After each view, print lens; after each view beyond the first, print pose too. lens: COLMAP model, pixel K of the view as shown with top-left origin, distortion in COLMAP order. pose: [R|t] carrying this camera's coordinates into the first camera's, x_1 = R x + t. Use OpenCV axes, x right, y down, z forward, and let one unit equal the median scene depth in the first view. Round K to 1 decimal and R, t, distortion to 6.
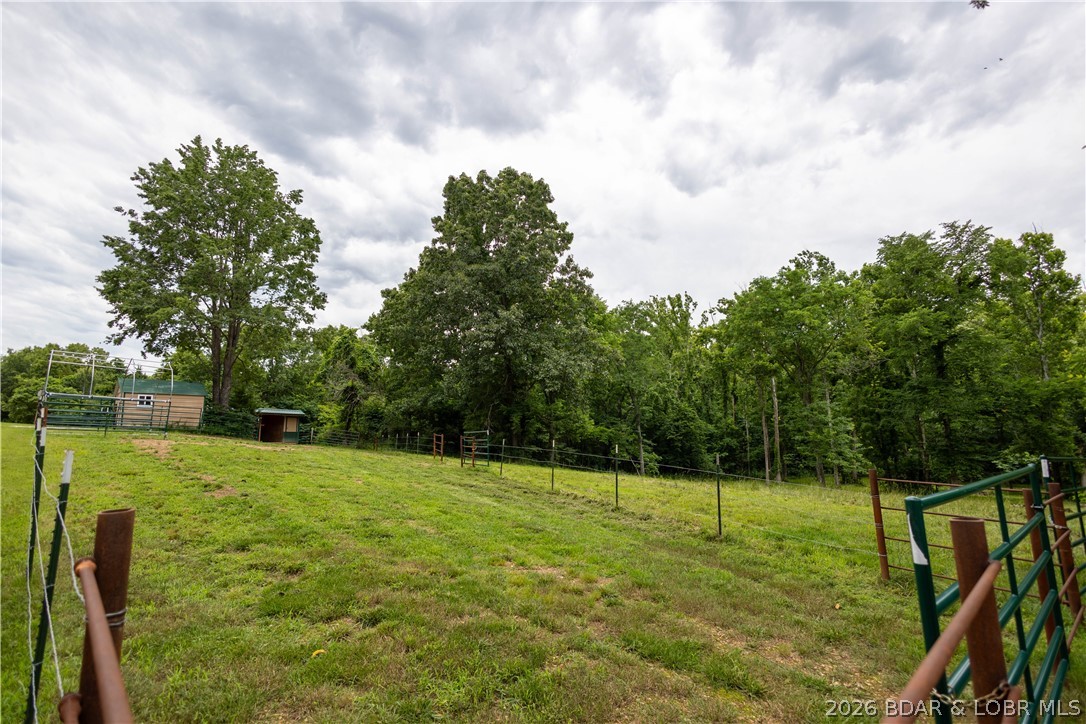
lens RADIAL K [[495.1, 0, 543.0], [0, 495.1, 362.0], [0, 0, 1]] dist [0.003012, 0.000507]
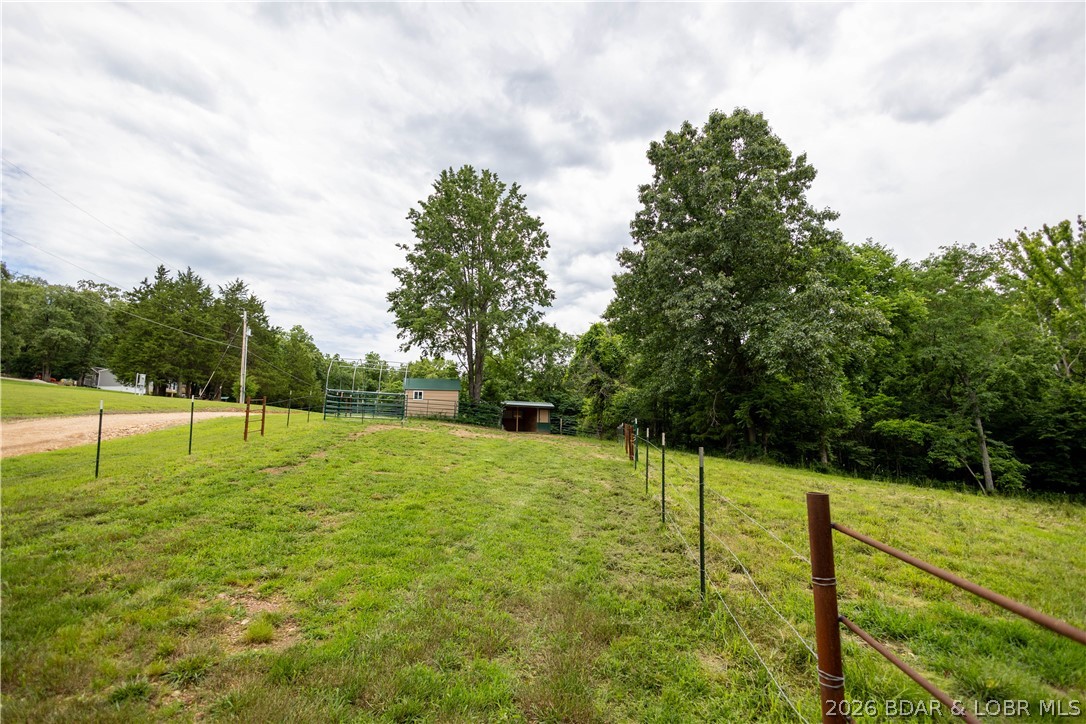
lens RADIAL K [[502.2, 0, 542.7], [0, 502.2, 364.8], [0, 0, 1]] dist [0.004392, -0.000555]
pose [[0.831352, -0.054824, -0.553036, 0.122633], [0.065493, 0.997853, -0.000468, 0.017639], [0.551874, -0.035831, 0.833157, 0.102236]]
